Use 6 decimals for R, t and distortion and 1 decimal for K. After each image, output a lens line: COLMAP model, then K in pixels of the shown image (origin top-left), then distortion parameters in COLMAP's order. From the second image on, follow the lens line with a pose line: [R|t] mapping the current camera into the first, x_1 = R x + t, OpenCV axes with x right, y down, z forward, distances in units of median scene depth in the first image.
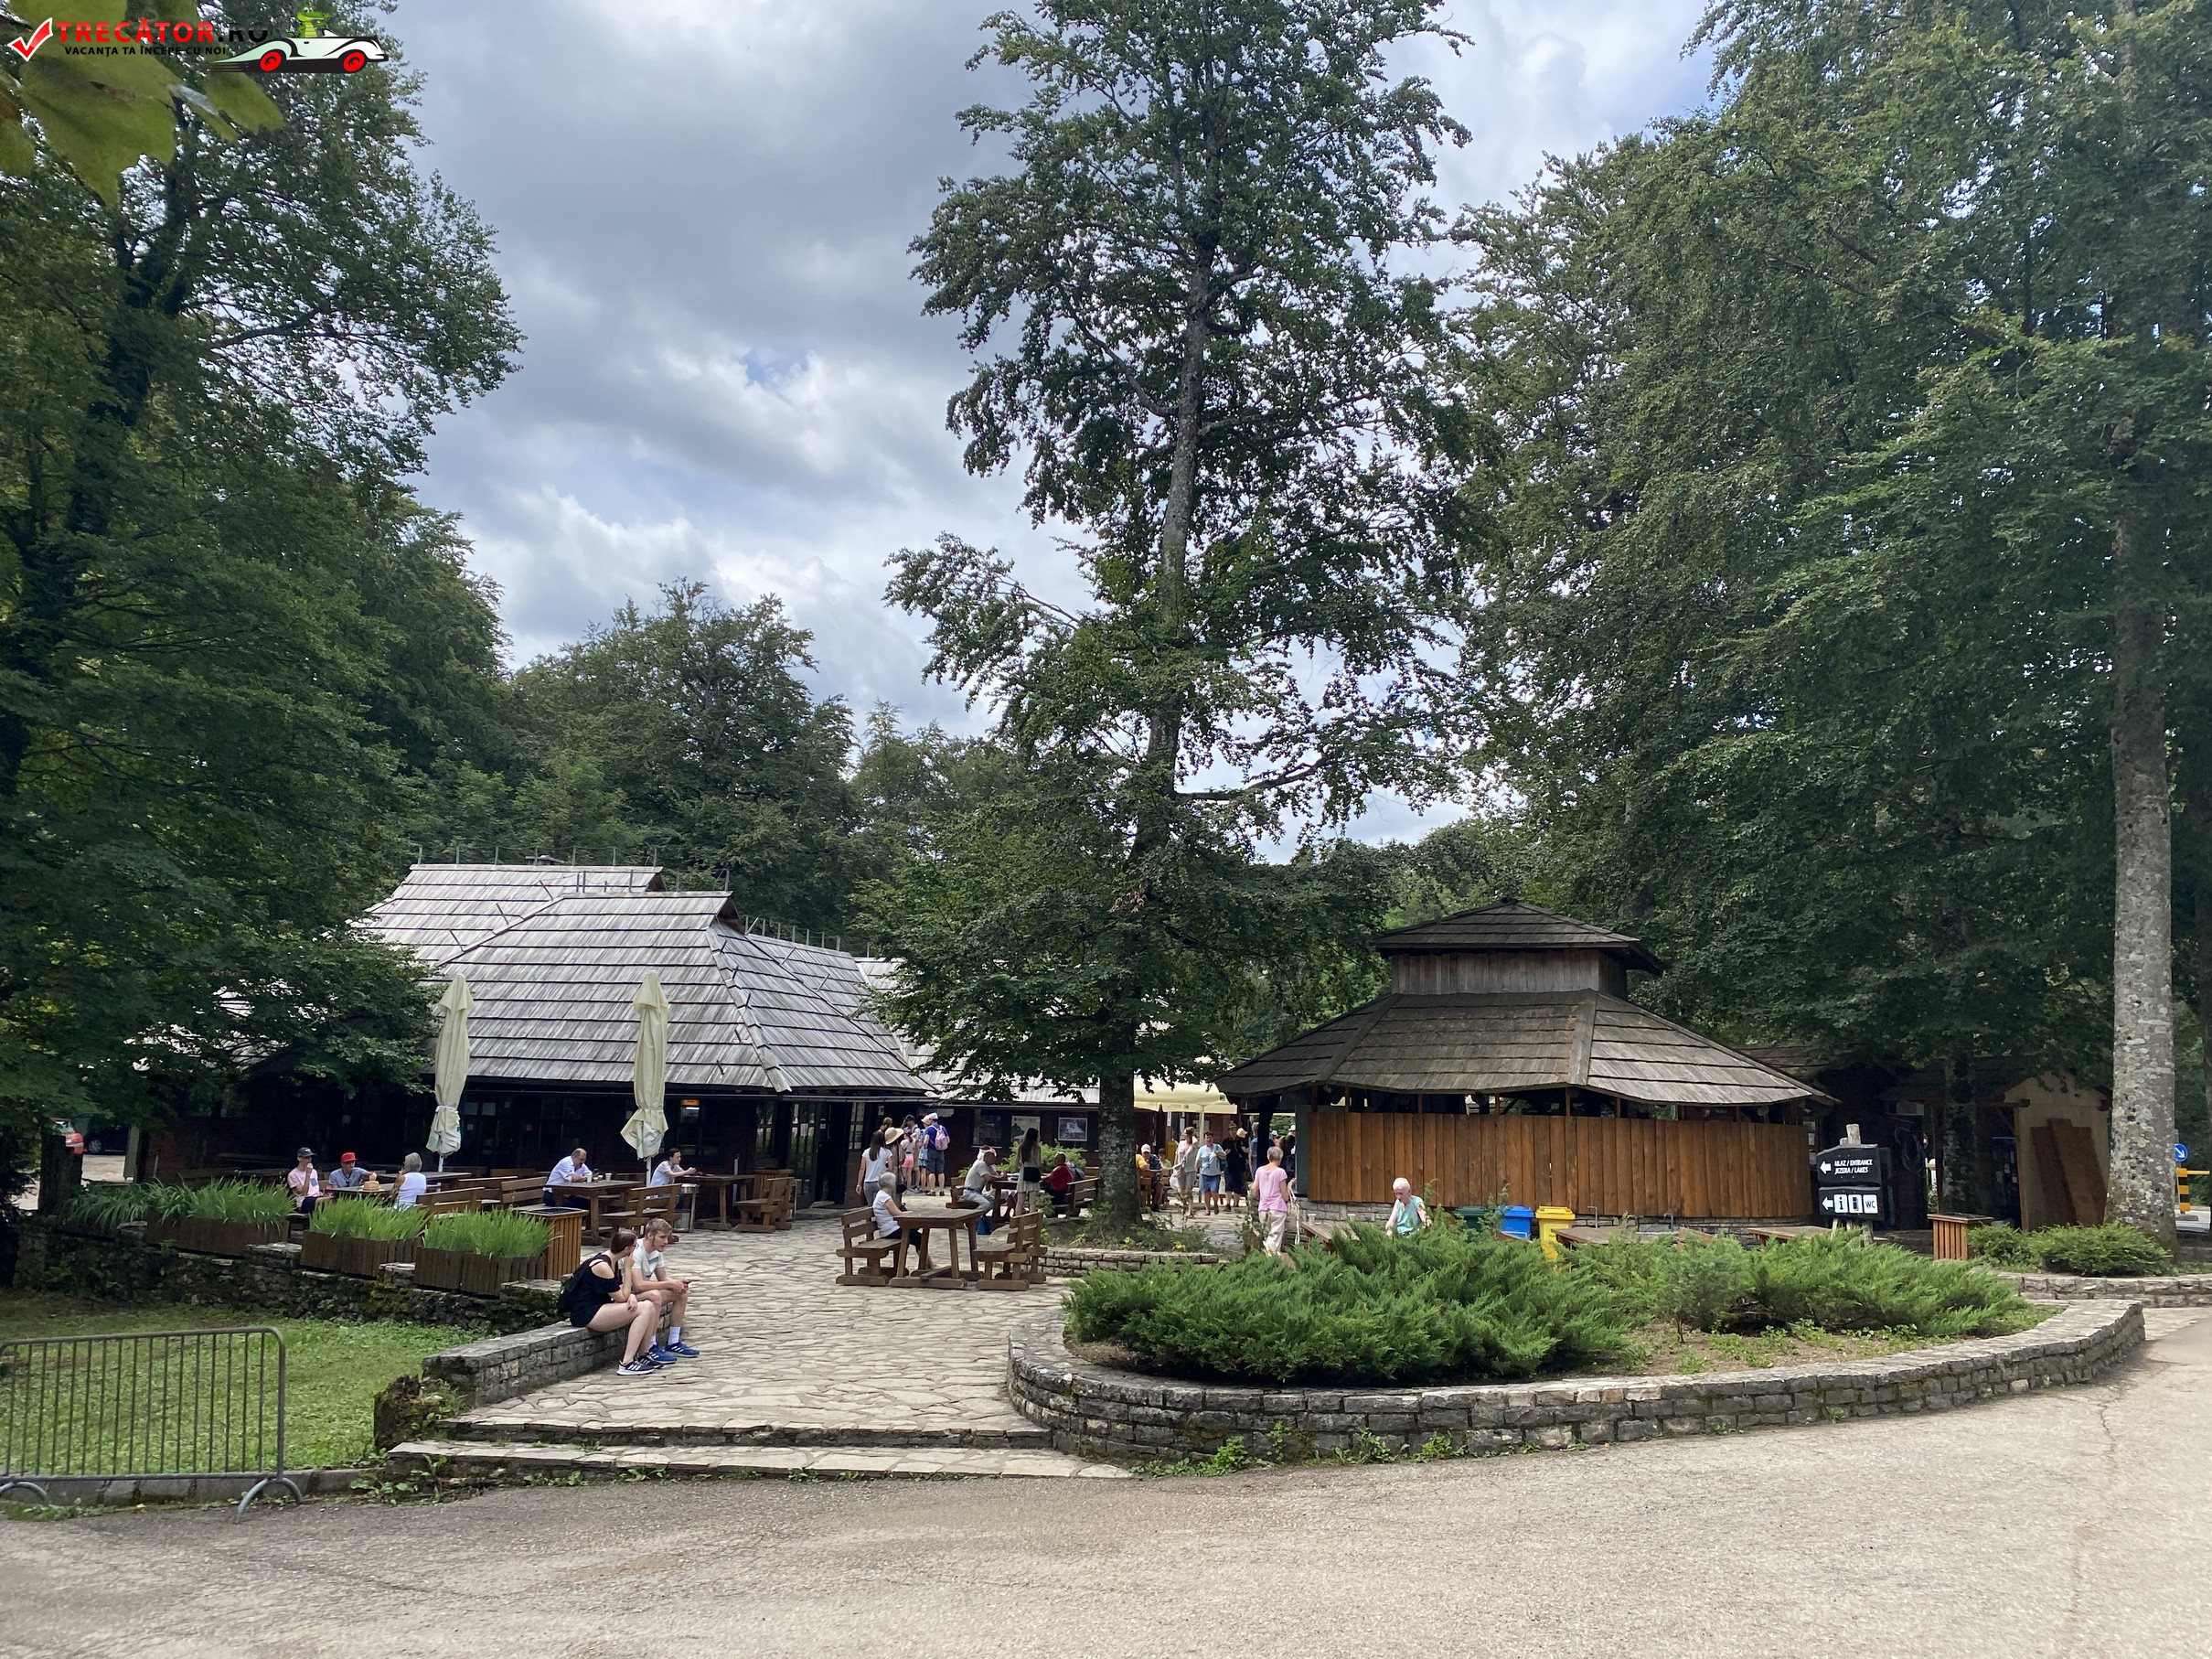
lens RADIAL K [[1667.4, 0, 1103.6], [0, 1667.4, 820.9], [0, 0, 1]] dist [0.079866, 0.000929]
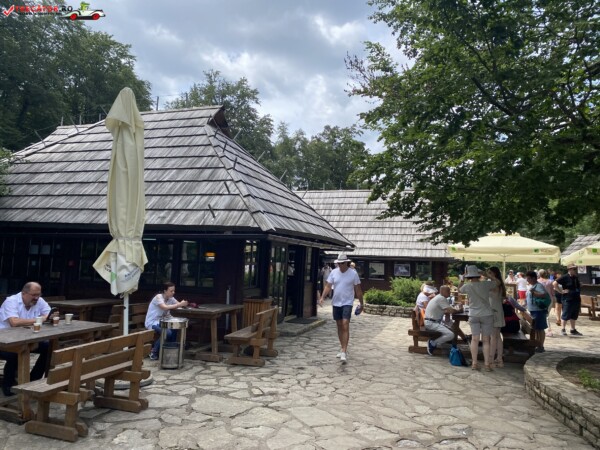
lens RADIAL K [[452.3, 0, 300.7], [0, 452.3, 227.1], [0, 0, 1]] dist [0.079866, 0.000929]
pose [[0.997366, 0.000183, -0.072535, -0.138991], [0.006043, 0.996310, 0.085611, 0.125018], [0.072283, -0.085824, 0.993685, 0.663685]]
